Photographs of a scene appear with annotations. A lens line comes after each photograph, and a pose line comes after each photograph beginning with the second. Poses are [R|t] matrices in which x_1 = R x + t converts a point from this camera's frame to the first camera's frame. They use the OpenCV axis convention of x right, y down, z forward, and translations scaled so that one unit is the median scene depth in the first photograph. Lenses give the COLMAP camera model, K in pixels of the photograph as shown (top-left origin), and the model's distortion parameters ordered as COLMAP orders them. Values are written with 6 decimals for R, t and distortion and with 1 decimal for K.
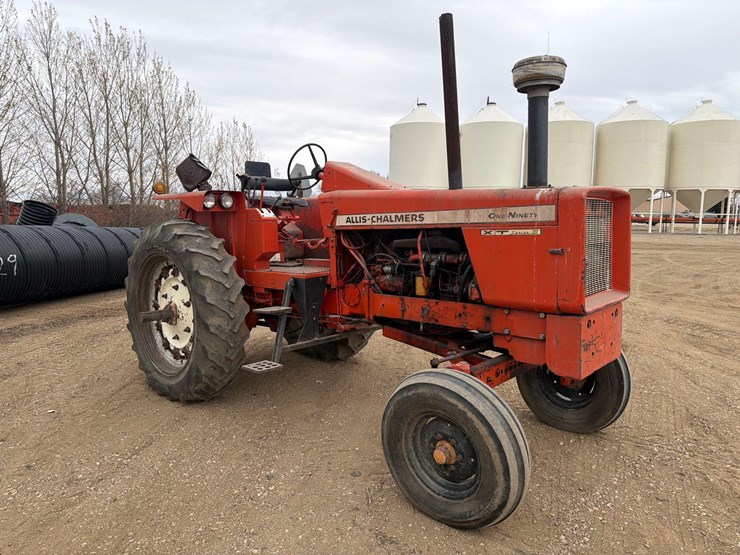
lens RADIAL K [[517.6, 0, 369.5], [0, 517.6, 270.5], [0, 0, 1]] dist [0.071883, -0.089445]
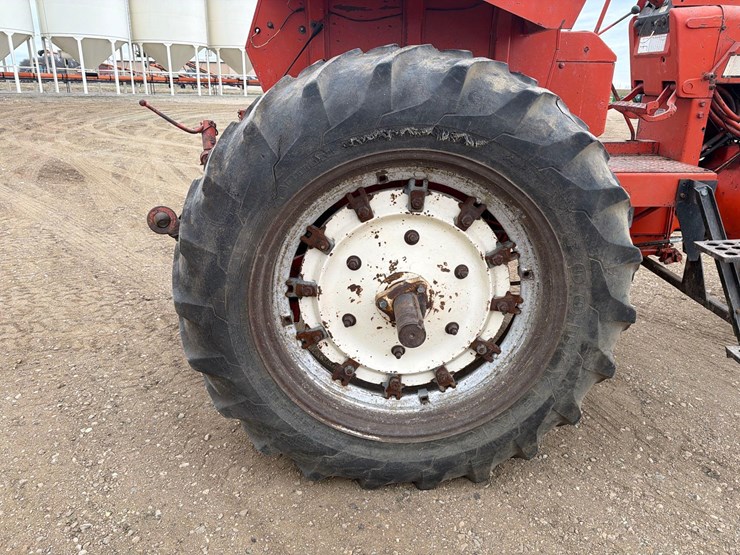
lens RADIAL K [[517.6, 0, 368.8], [0, 517.6, 278.9], [0, 0, 1]] dist [0.071883, -0.089445]
pose [[0.716742, -0.230423, 0.658169, -0.922614], [0.051391, 0.958717, 0.279680, -0.068083], [-0.695442, -0.166635, 0.698994, 1.042430]]
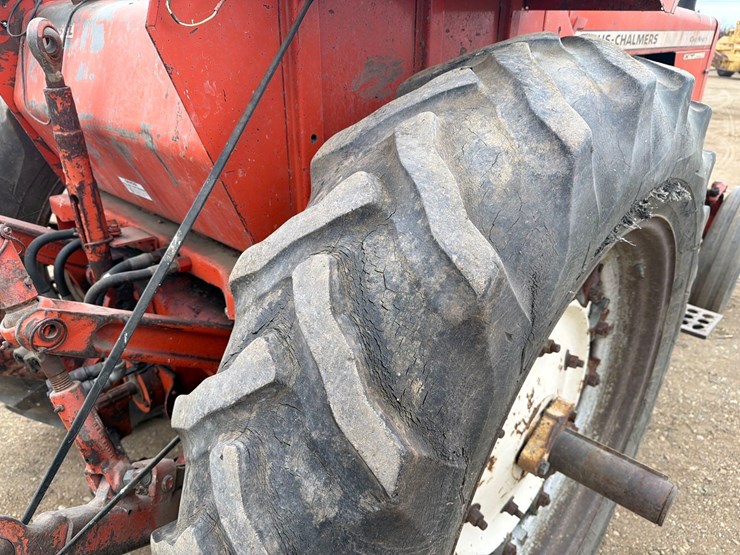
lens RADIAL K [[517.6, 0, 367.2], [0, 517.6, 276.2], [0, 0, 1]] dist [0.071883, -0.089445]
pose [[-0.008603, -0.411732, 0.911265, -0.809583], [0.085802, 0.907633, 0.410901, -0.146160], [-0.996275, 0.081723, 0.027519, 1.504844]]
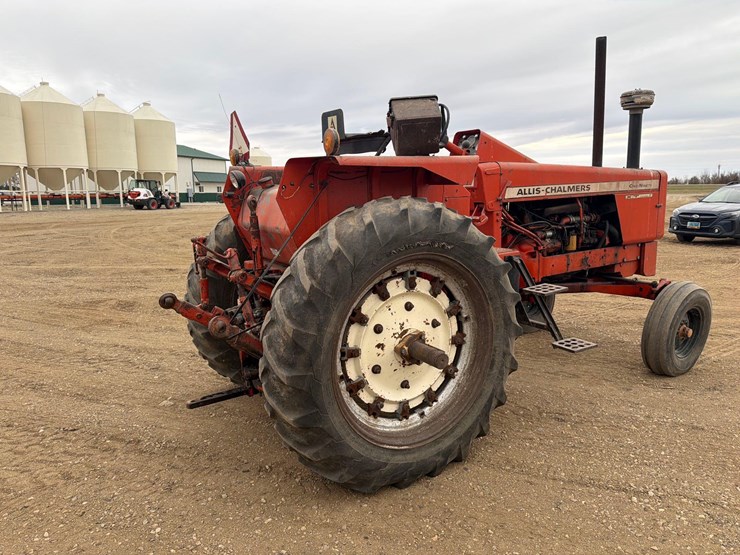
lens RADIAL K [[517.6, 0, 374.6], [0, 517.6, 274.6], [0, 0, 1]] dist [0.071883, -0.089445]
pose [[0.258707, -0.163228, 0.952065, -1.360144], [0.114337, 0.983865, 0.137611, -0.134724], [-0.959165, 0.073256, 0.273196, 1.215157]]
